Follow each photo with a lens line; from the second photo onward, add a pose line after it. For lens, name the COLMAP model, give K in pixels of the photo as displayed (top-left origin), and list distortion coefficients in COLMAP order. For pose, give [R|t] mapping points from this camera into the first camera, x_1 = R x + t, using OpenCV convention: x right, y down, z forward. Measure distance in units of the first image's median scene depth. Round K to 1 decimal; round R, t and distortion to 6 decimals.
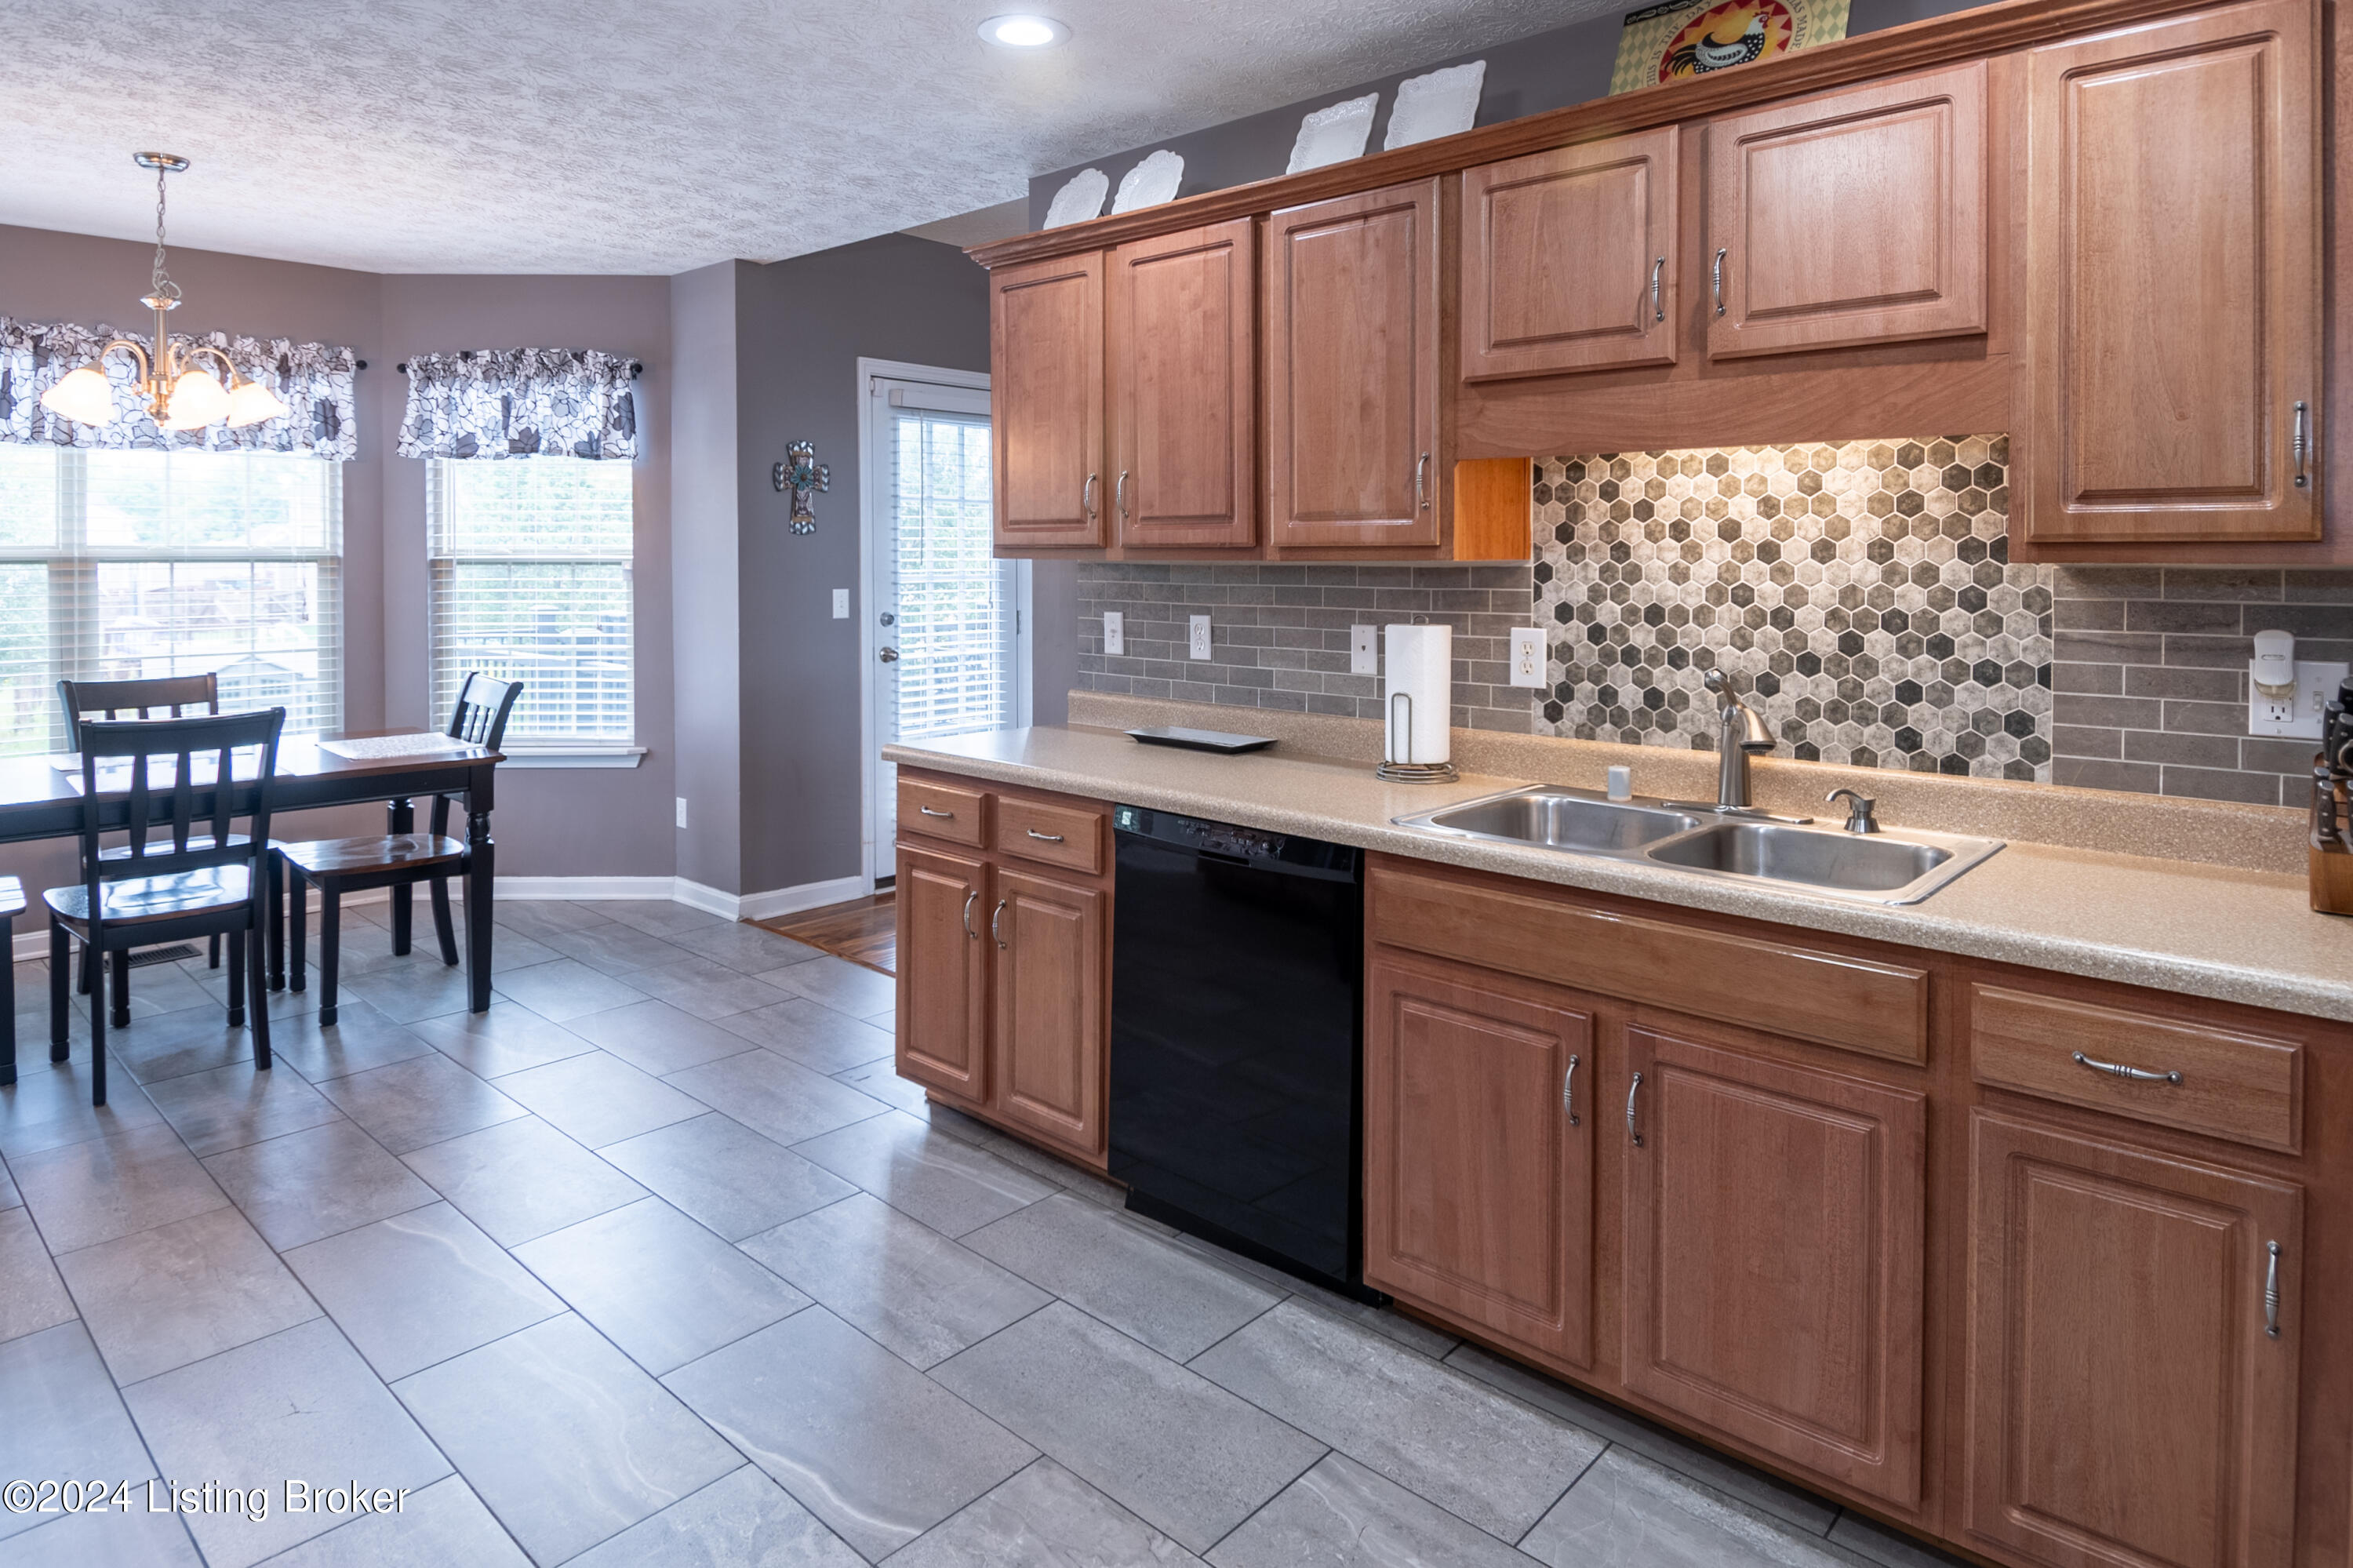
lens RADIAL K [[1376.3, 0, 1211.1], [0, 1376.3, 581.8], [0, 0, 1]] dist [0.000217, 0.000464]
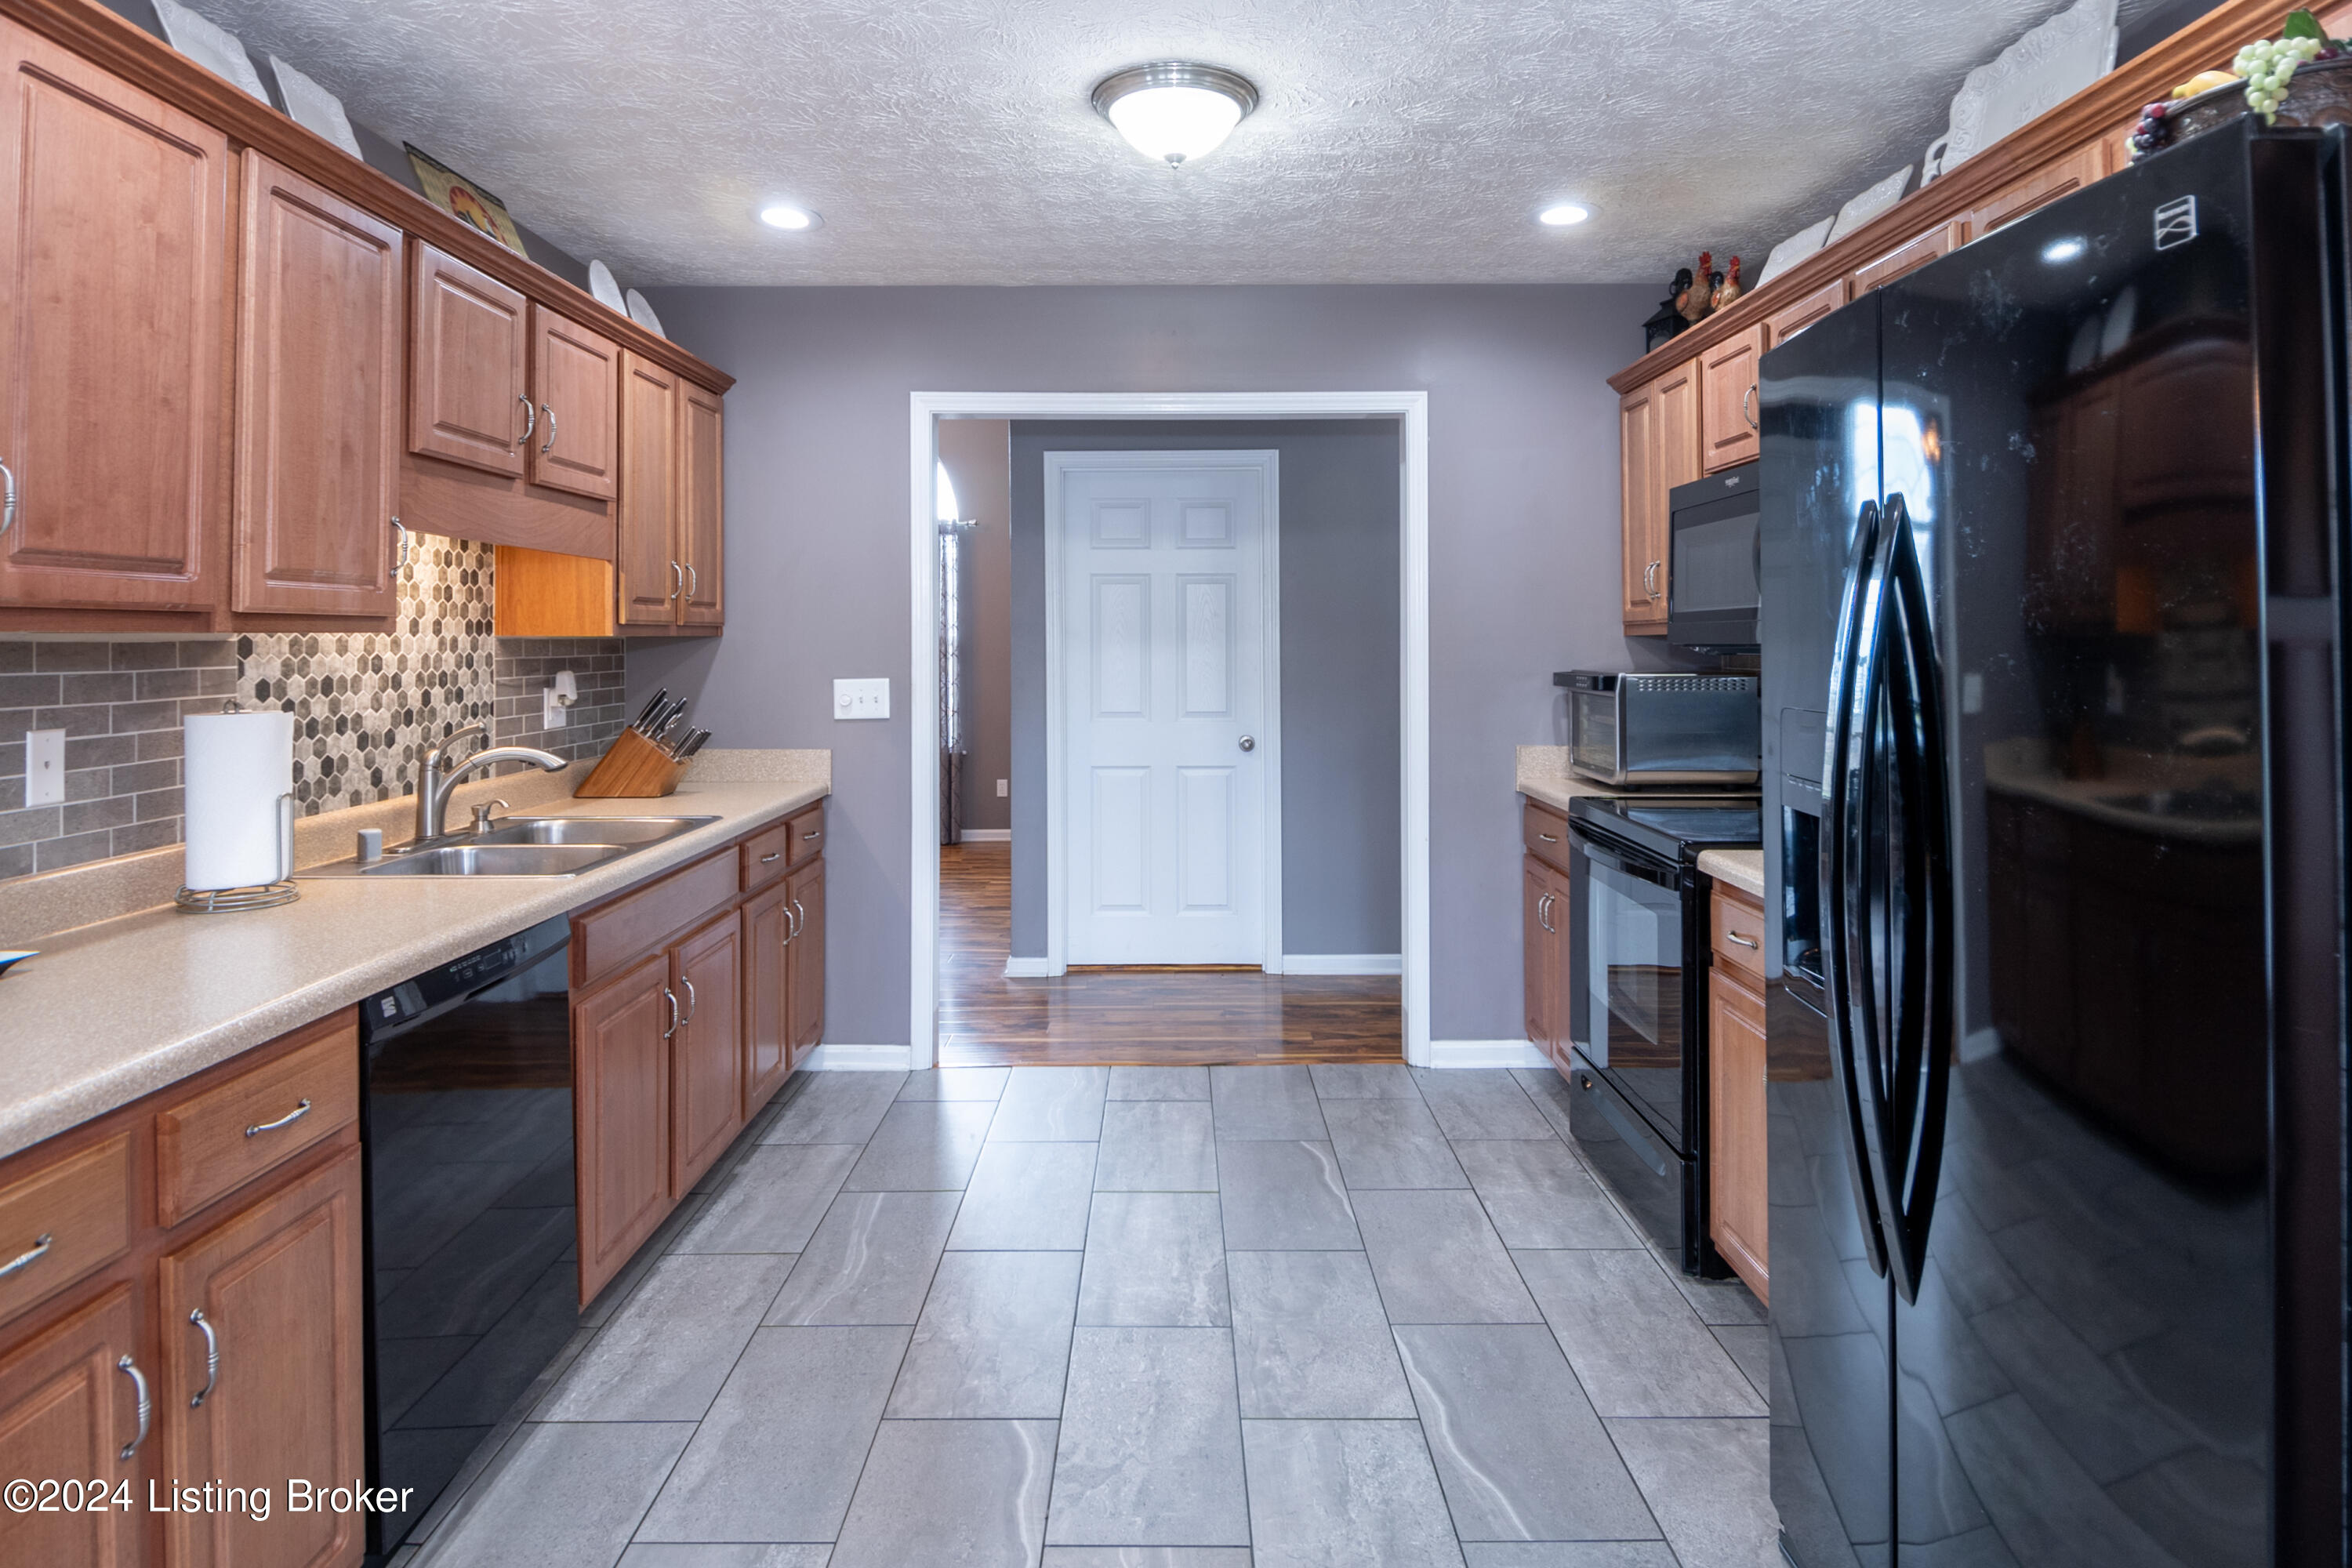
lens RADIAL K [[1303.3, 0, 1143.9], [0, 1303.3, 632.9], [0, 0, 1]] dist [0.002778, -0.023494]
pose [[-0.656206, 0.006228, 0.754556, -0.914610], [0.017824, 0.999815, 0.007248, -0.013763], [-0.754371, 0.018206, -0.656195, 1.302321]]
